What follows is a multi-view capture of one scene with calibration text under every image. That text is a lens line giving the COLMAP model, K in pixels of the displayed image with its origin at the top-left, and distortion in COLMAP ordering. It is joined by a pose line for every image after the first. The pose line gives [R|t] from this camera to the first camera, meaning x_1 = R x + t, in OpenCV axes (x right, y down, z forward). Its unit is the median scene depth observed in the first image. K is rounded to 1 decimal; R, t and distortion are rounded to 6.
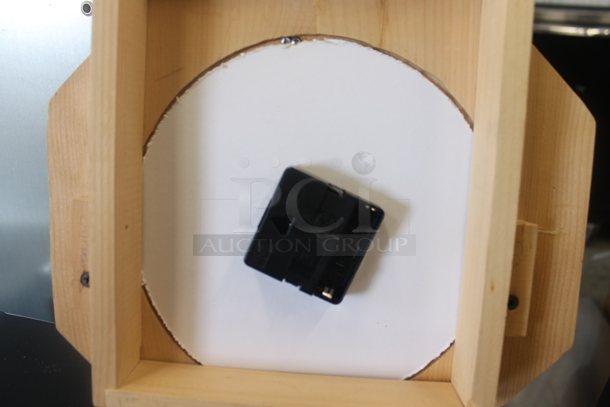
lens RADIAL K [[538.6, 0, 305.0], [0, 538.6, 203.5], [0, 0, 1]] dist [-0.189884, 0.172153]
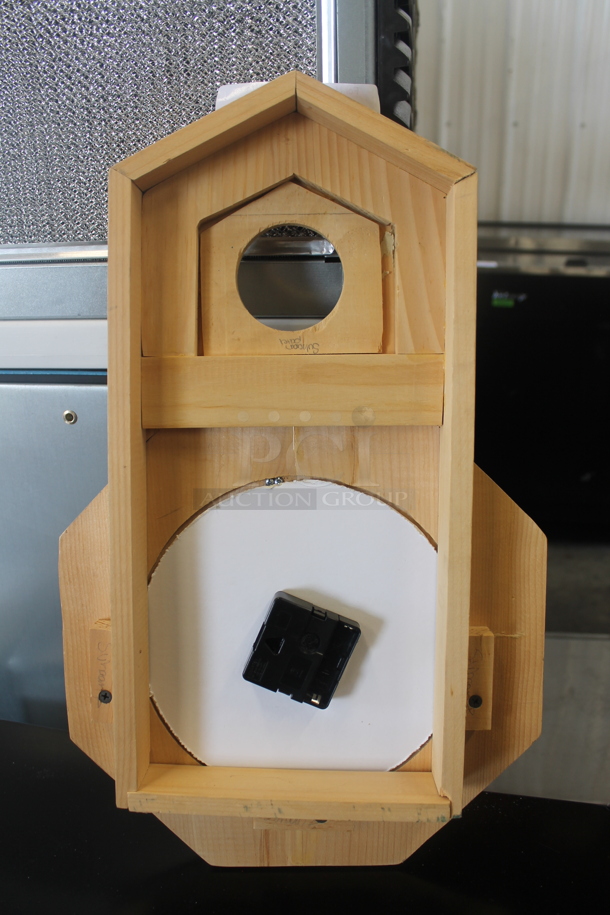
lens RADIAL K [[807.9, 0, 298.8], [0, 807.9, 460.6], [0, 0, 1]] dist [-0.189884, 0.172153]
pose [[0.999044, -0.043470, 0.004657, 0.019931], [0.043644, 0.997894, -0.047992, -0.264970], [-0.002561, 0.048149, 0.998837, -0.737183]]
